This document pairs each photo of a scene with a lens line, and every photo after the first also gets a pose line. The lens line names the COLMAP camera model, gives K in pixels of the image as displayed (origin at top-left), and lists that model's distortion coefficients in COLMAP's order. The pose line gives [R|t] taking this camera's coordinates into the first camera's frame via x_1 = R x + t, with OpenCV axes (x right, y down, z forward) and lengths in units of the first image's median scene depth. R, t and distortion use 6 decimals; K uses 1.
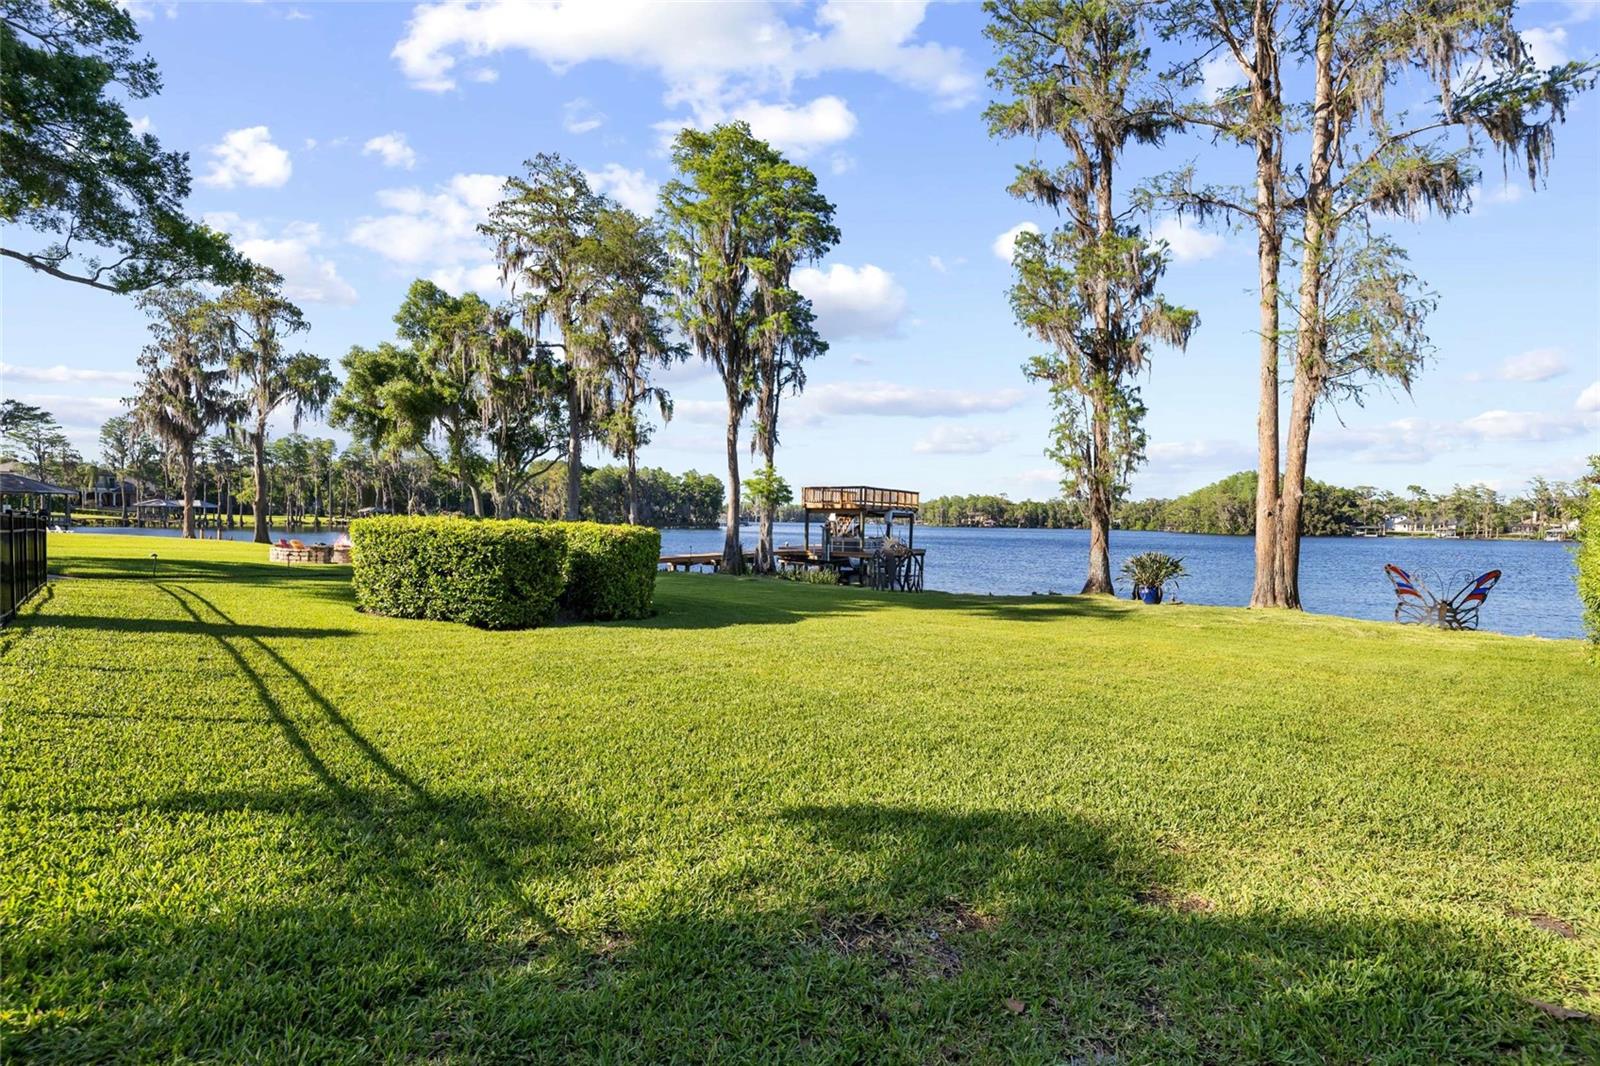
lens RADIAL K [[721.3, 0, 811.7], [0, 721.3, 545.7], [0, 0, 1]] dist [-0.006579, 0.000525]
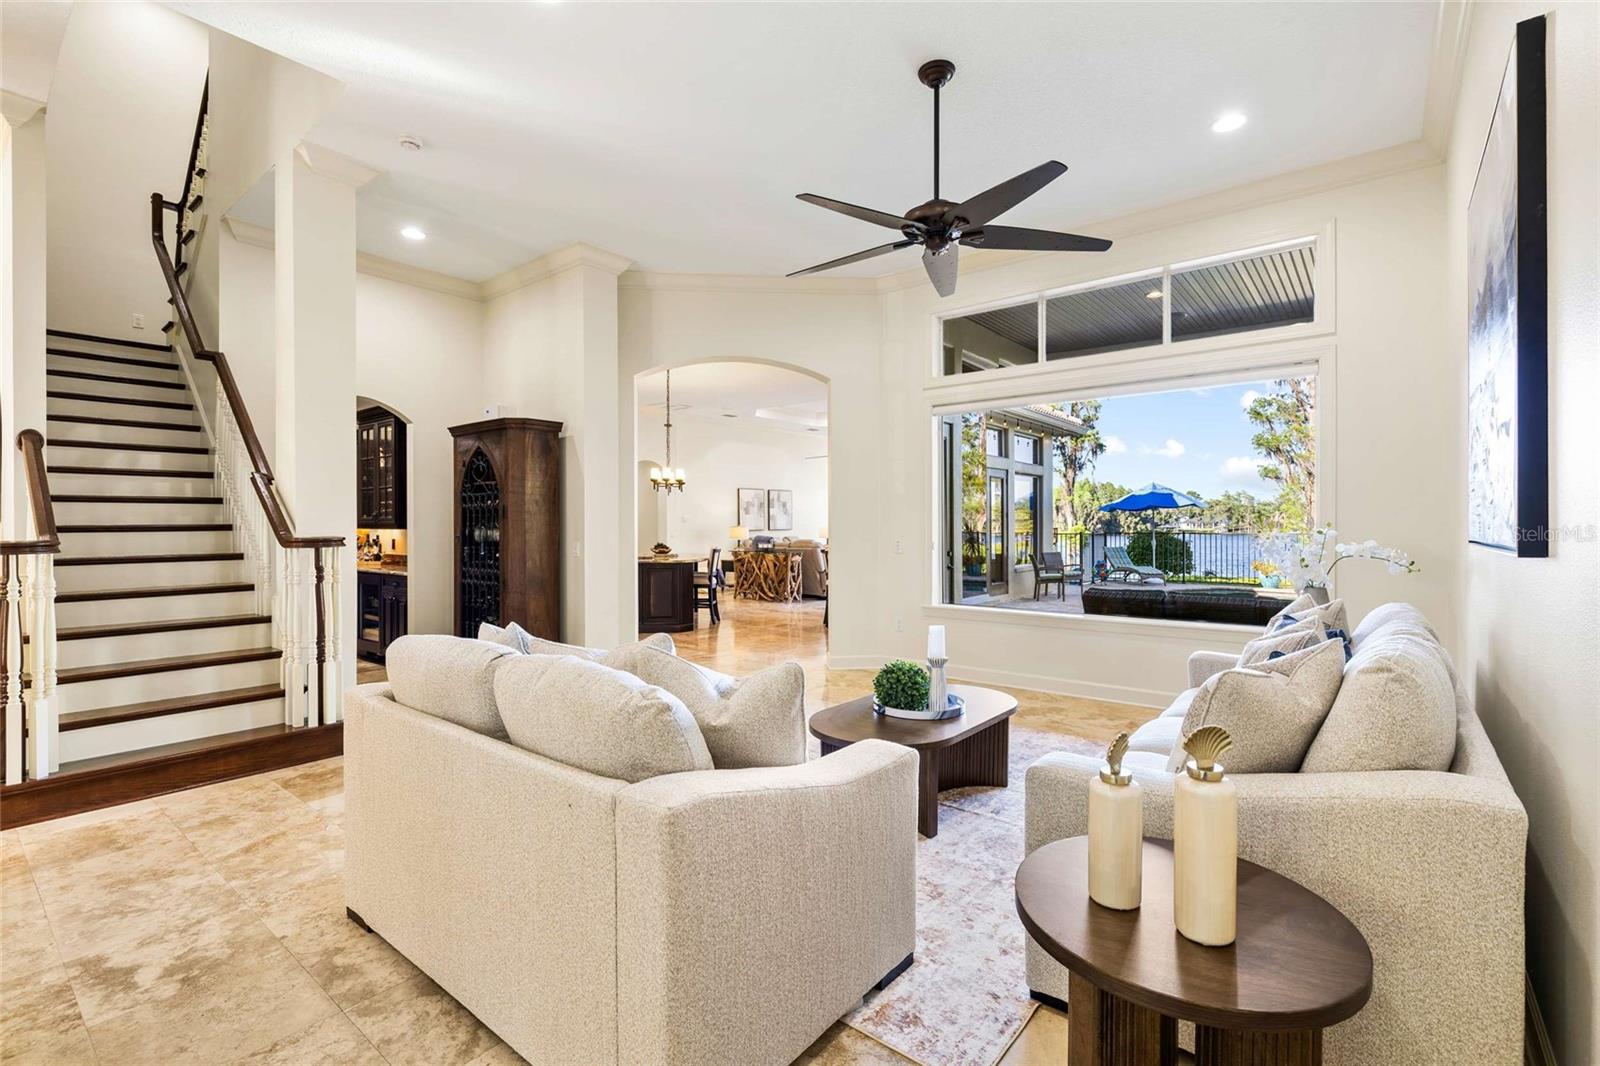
lens RADIAL K [[721.3, 0, 796.7], [0, 721.3, 527.0], [0, 0, 1]] dist [-0.006579, 0.000525]
pose [[0.972060, -0.018406, 0.234010, -0.638226], [0.024889, 0.999383, -0.024780, -0.052200], [-0.233409, 0.029912, 0.971918, -0.228954]]
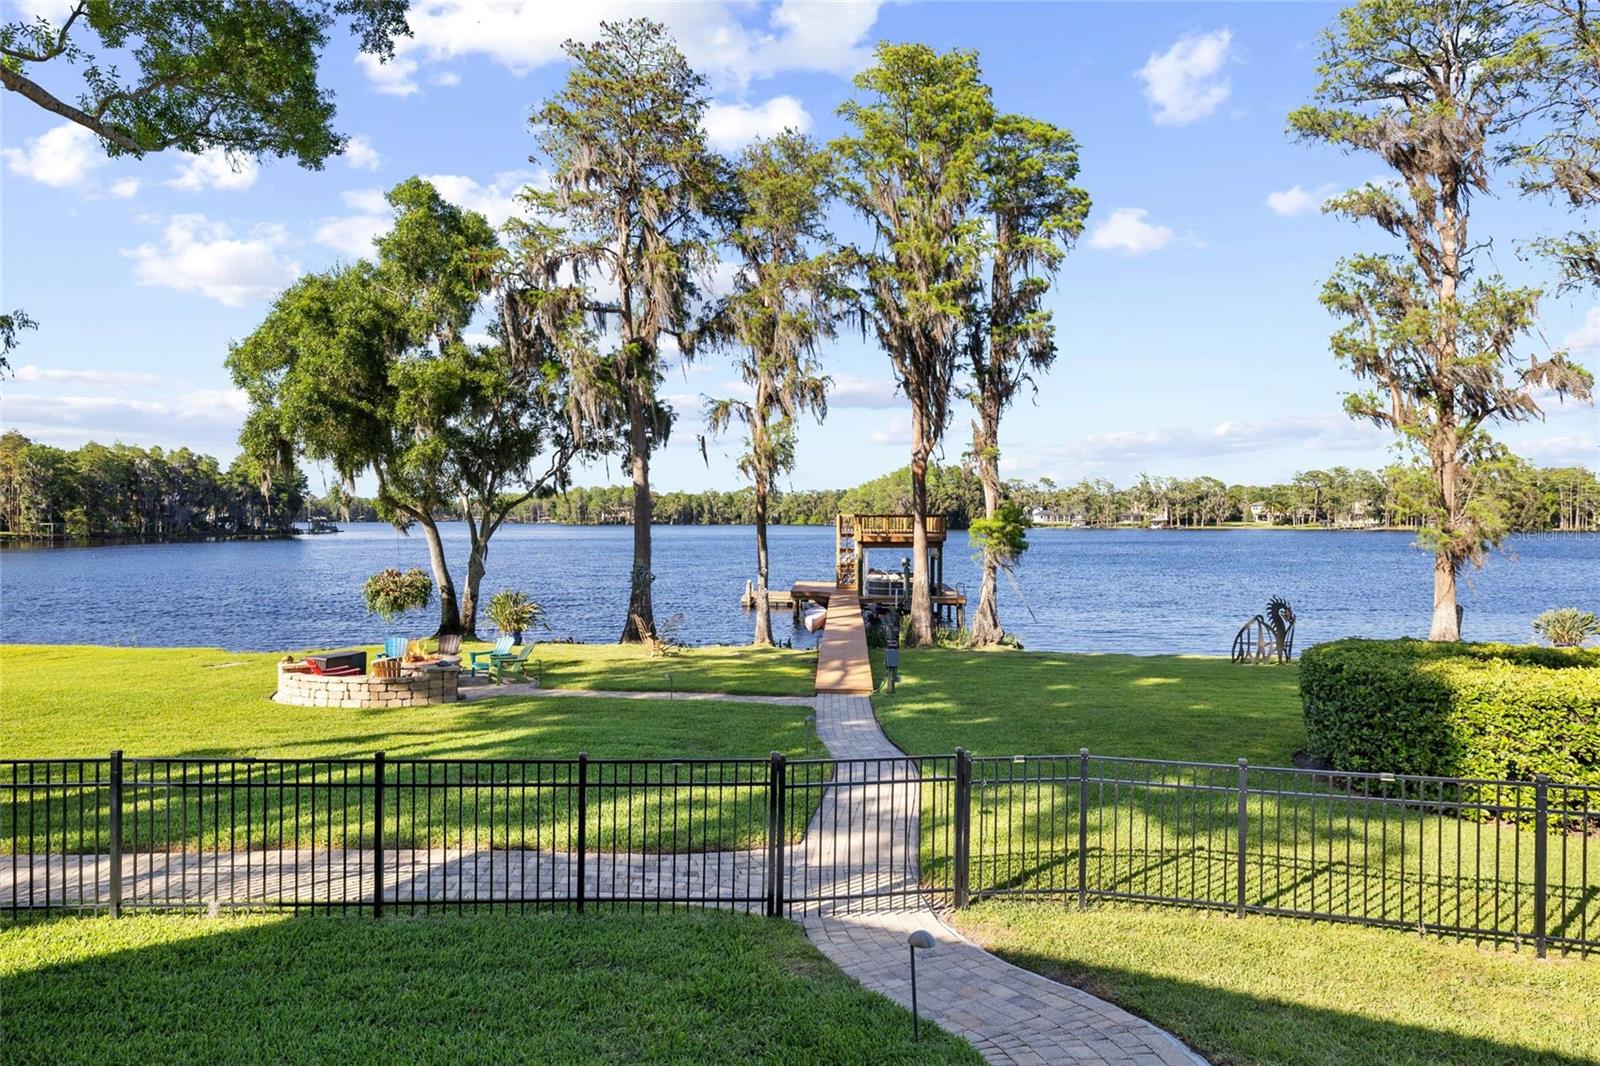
lens RADIAL K [[885.7, 0, 792.4], [0, 885.7, 536.0], [0, 0, 1]] dist [-0.013817, -0.000482]
pose [[0.888542, -0.025346, 0.458095, -0.434608], [0.028810, 0.999585, -0.000574, -0.053912], [-0.457890, 0.013707, 0.888903, 0.178038]]
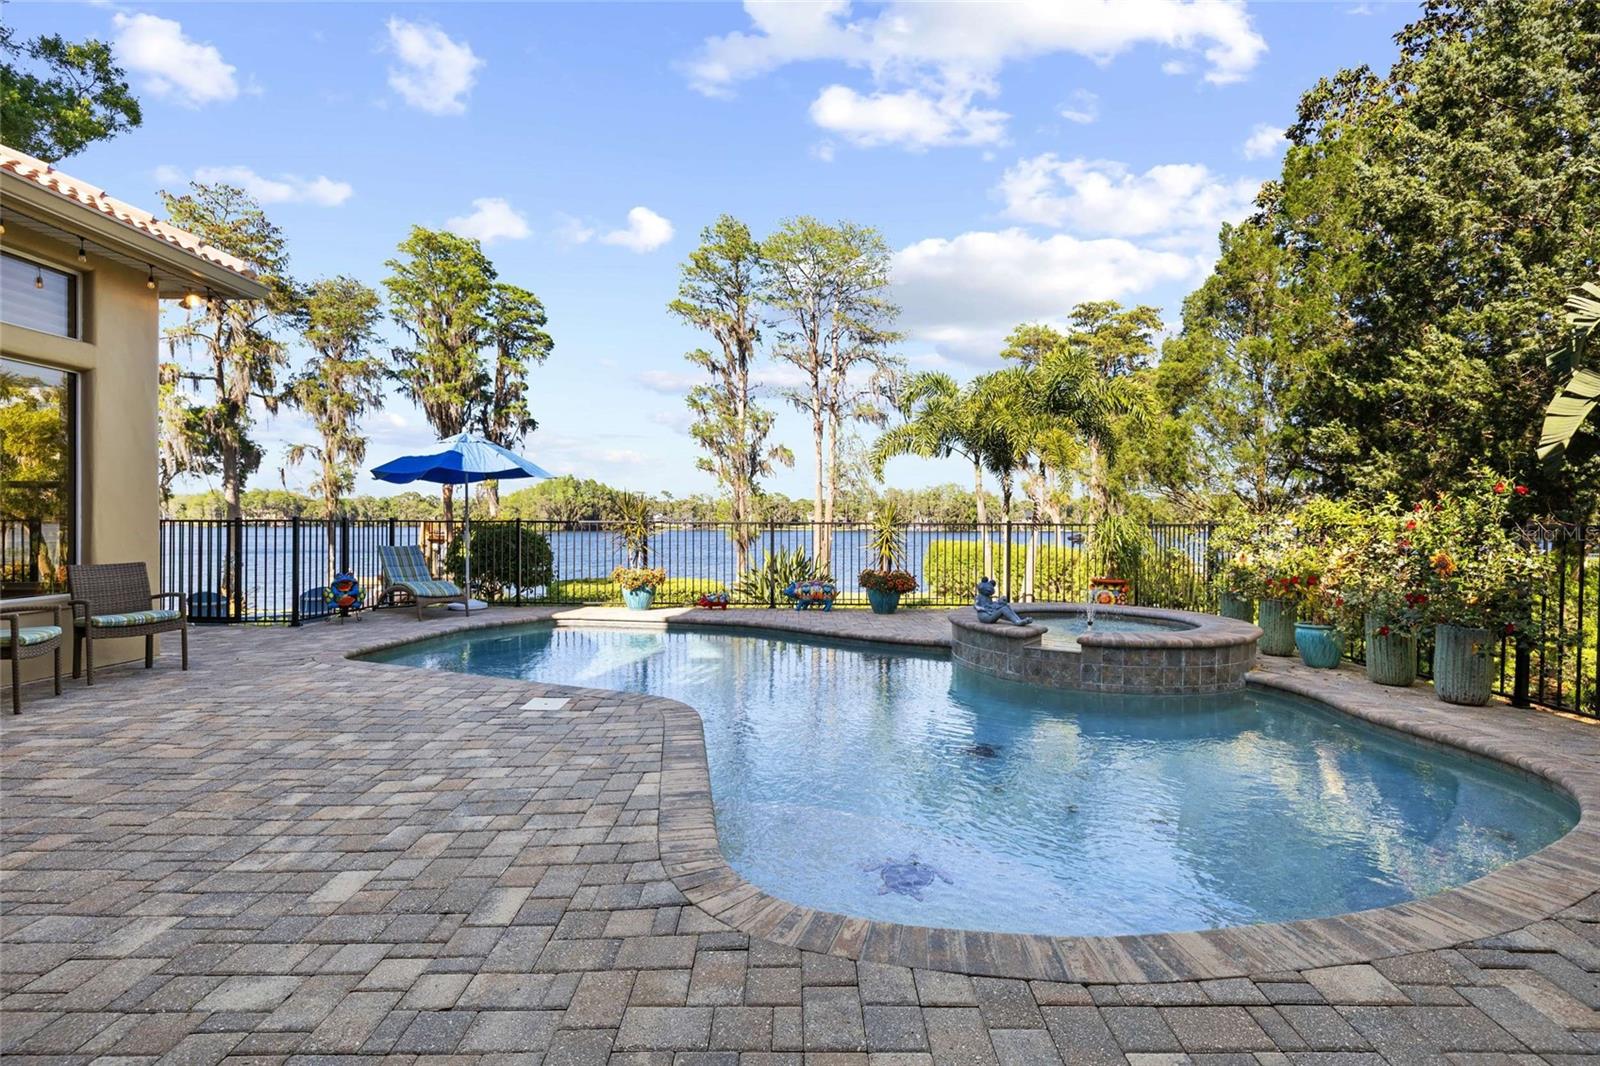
lens RADIAL K [[721.3, 0, 801.6], [0, 721.3, 530.6], [0, 0, 1]] dist [-0.006579, 0.000525]
pose [[0.605645, -0.023254, 0.795395, -0.471545], [0.031501, 0.999490, 0.005236, -0.048304], [-0.795111, 0.021884, 0.606069, -0.111265]]
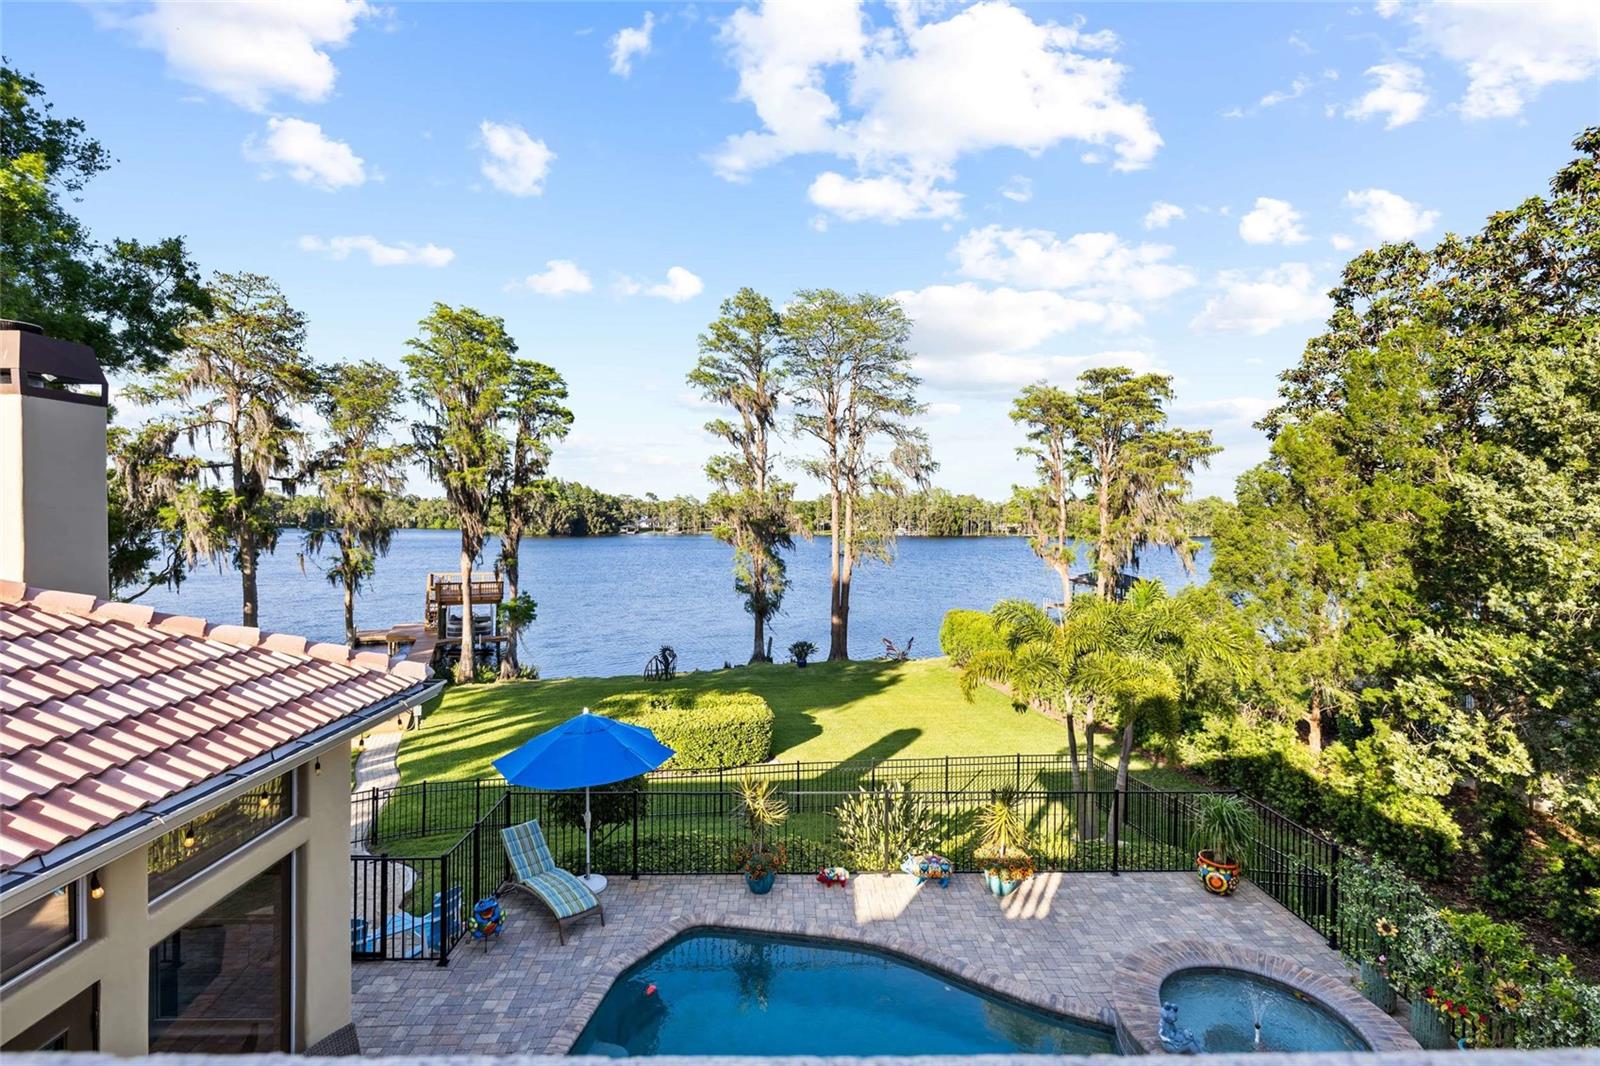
lens RADIAL K [[721.3, 0, 804.1], [0, 721.3, 524.1], [0, 0, 1]] dist [-0.006579, 0.000525]
pose [[0.582737, -0.020332, 0.812407, -0.498896], [0.027248, 0.999614, 0.005473, -0.142357], [-0.812204, 0.018948, 0.583066, -0.079350]]
